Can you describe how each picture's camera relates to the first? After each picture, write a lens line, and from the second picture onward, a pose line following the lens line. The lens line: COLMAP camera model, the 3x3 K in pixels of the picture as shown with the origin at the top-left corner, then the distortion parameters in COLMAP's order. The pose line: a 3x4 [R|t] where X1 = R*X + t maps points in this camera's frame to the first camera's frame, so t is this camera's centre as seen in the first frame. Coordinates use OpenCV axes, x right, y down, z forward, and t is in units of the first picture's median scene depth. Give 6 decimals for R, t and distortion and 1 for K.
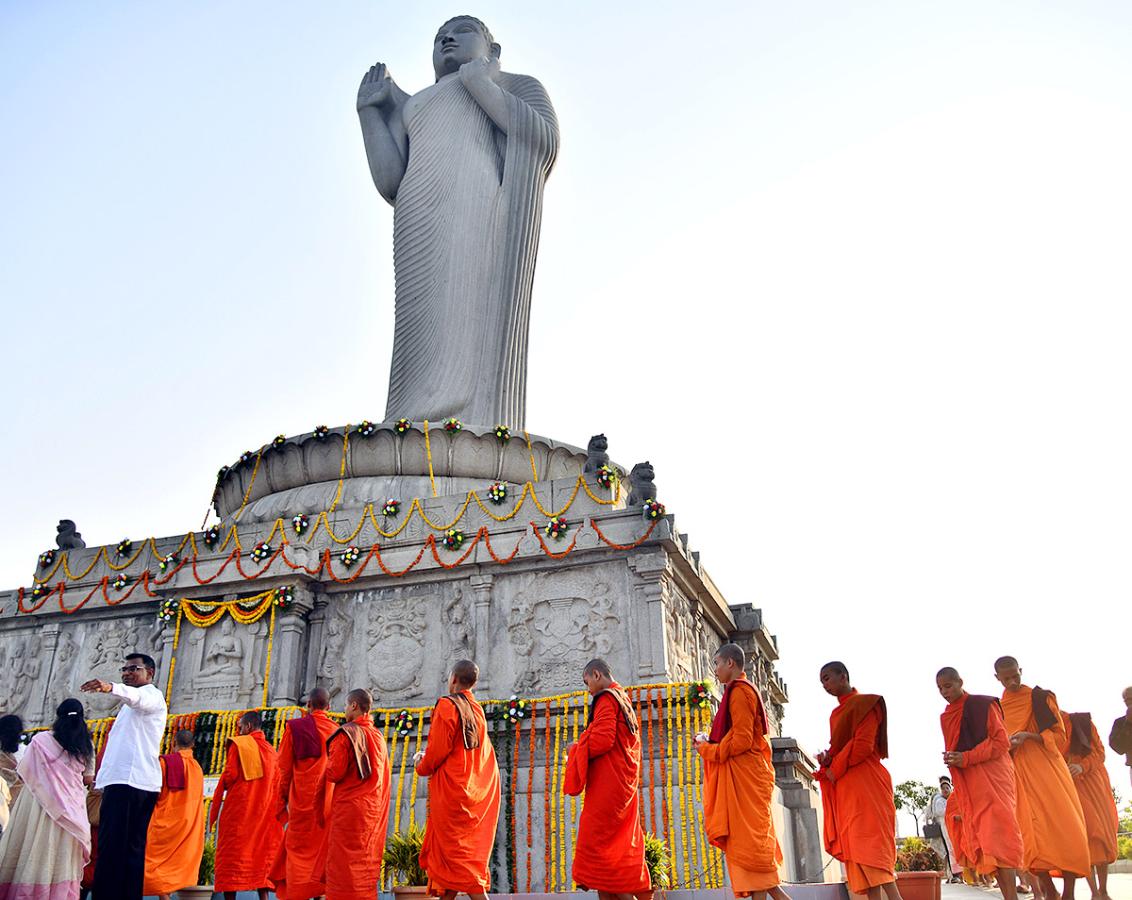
lens RADIAL K [[924.7, 0, 590.2], [0, 924.7, 449.7], [0, 0, 1]] dist [-0.081401, 0.005042]
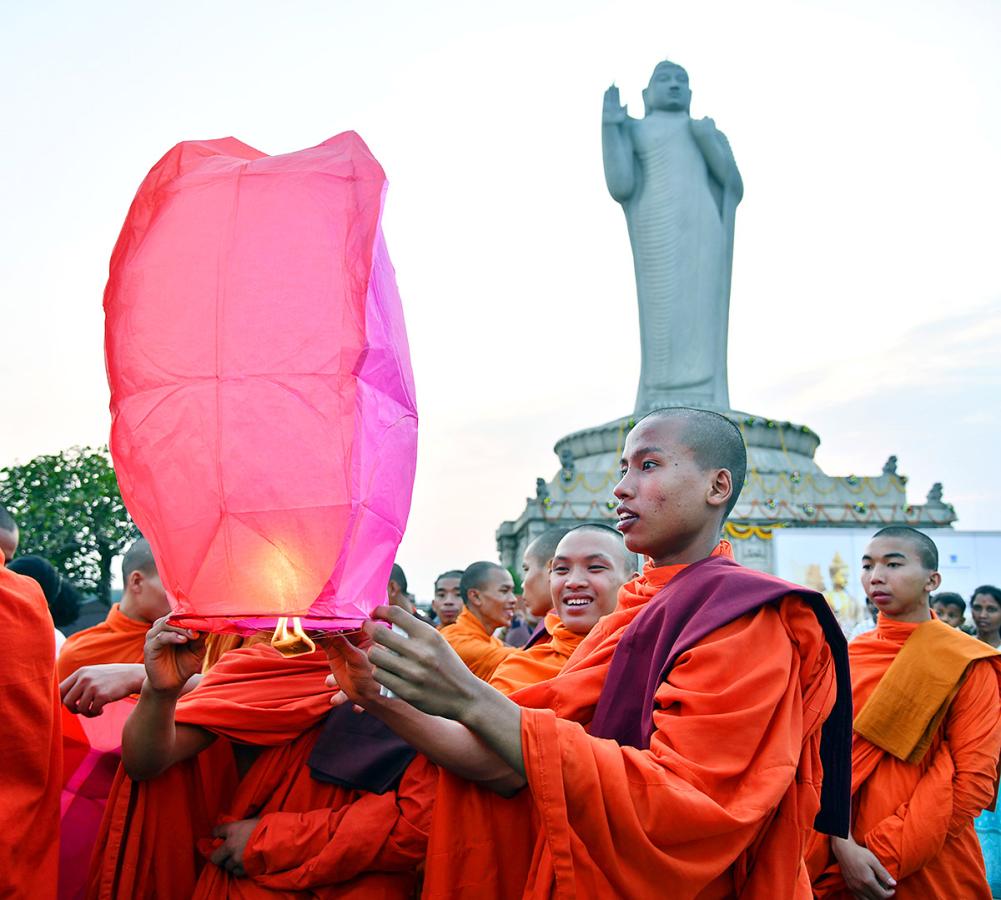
lens RADIAL K [[907.0, 0, 445.6], [0, 907.0, 449.0], [0, 0, 1]] dist [-0.090405, 0.003191]
pose [[0.945490, 0.089184, 0.313200, -1.684873], [-0.165954, 0.959468, 0.227772, -0.337589], [-0.280192, -0.267333, 0.921968, -0.587921]]
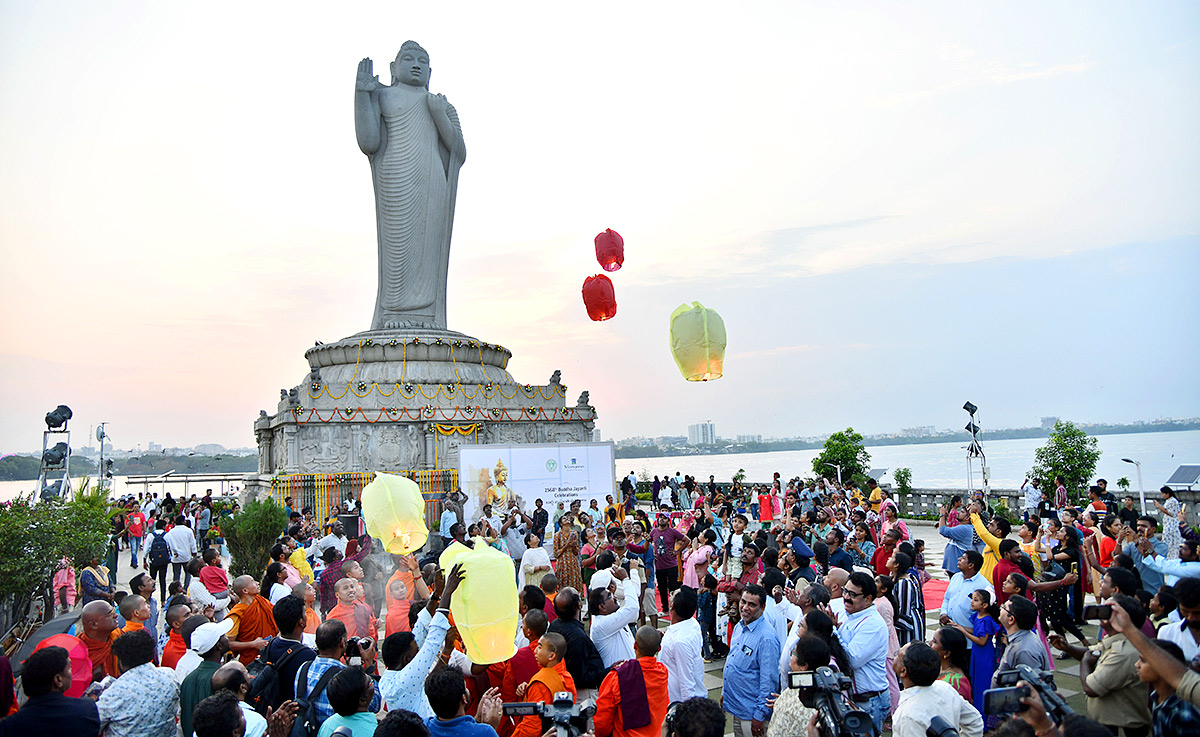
lens RADIAL K [[819.6, 0, 591.8], [0, 819.6, 341.5], [0, 0, 1]] dist [-0.118248, 0.065354]
pose [[0.706802, 0.090107, 0.701649, -1.864403], [-0.284688, 0.944223, 0.165519, -0.599096], [-0.647598, -0.316740, 0.693031, -0.886492]]
